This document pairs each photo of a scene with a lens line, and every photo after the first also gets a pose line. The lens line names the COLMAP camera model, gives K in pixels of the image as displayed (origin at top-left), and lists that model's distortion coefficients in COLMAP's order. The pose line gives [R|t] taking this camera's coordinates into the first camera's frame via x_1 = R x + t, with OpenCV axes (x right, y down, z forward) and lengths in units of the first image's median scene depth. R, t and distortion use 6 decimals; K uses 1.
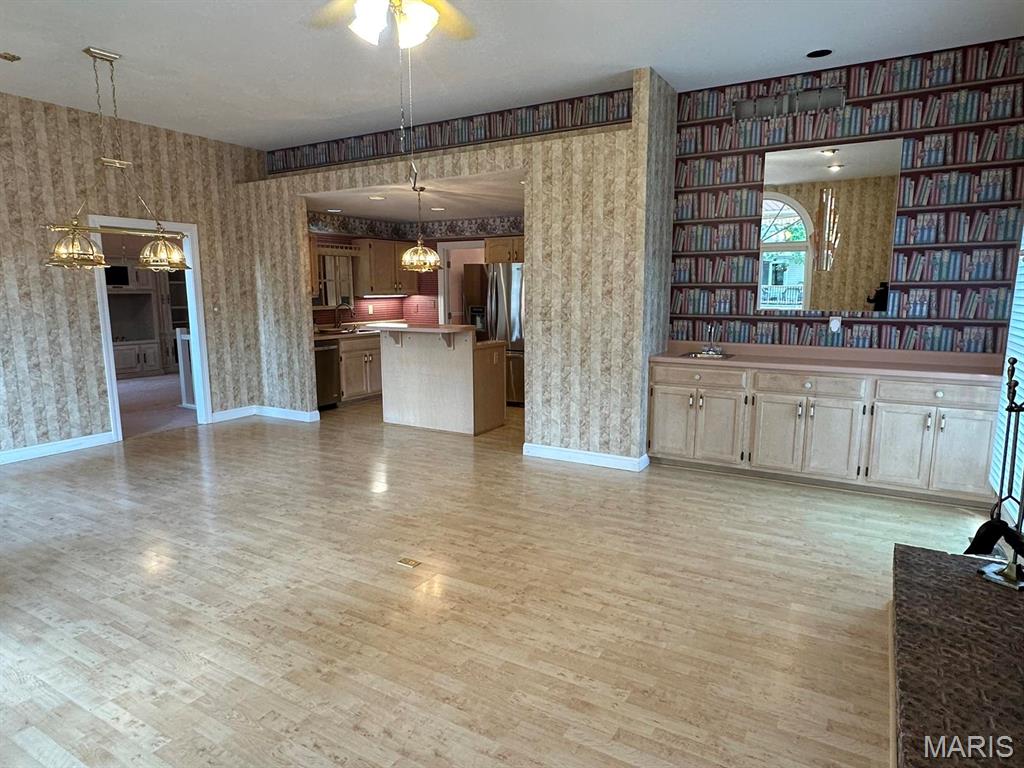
lens RADIAL K [[629.5, 0, 511.4], [0, 629.5, 385.8], [0, 0, 1]] dist [-0.005763, 0.001943]
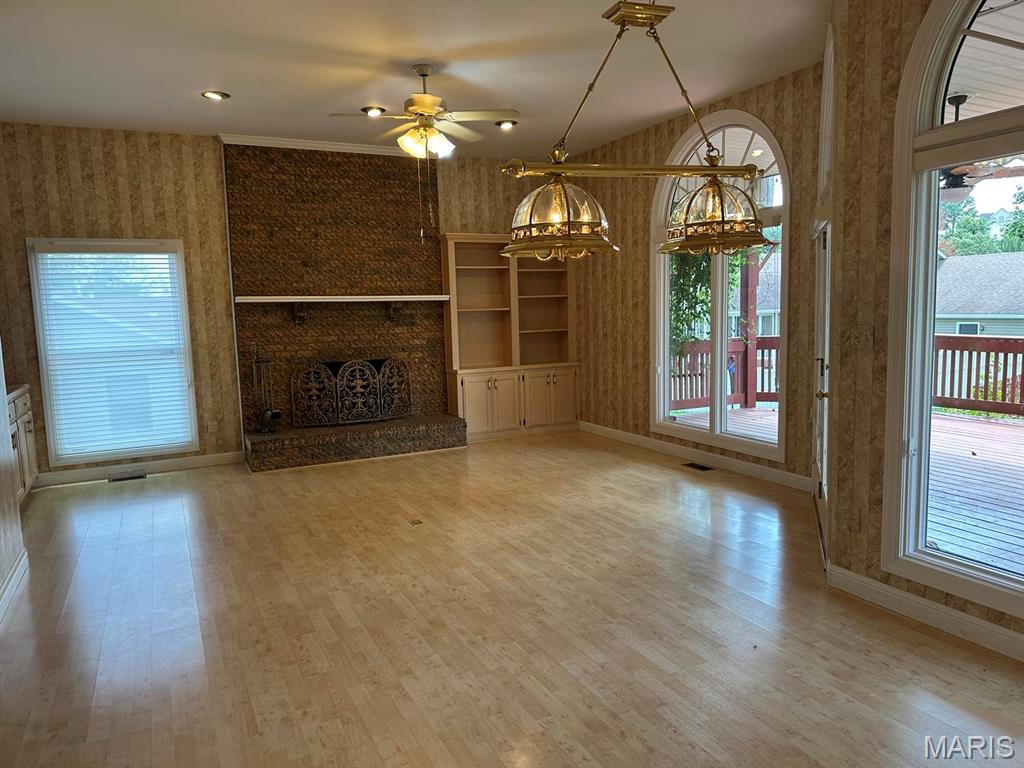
lens RADIAL K [[726.2, 0, 513.2], [0, 726.2, 389.4], [0, 0, 1]] dist [0.035562, -0.042177]
pose [[-0.840147, -0.036166, 0.541151, -1.033871], [0.112386, 0.964509, 0.238941, -0.285015], [-0.530587, 0.261563, -0.806265, 1.872581]]
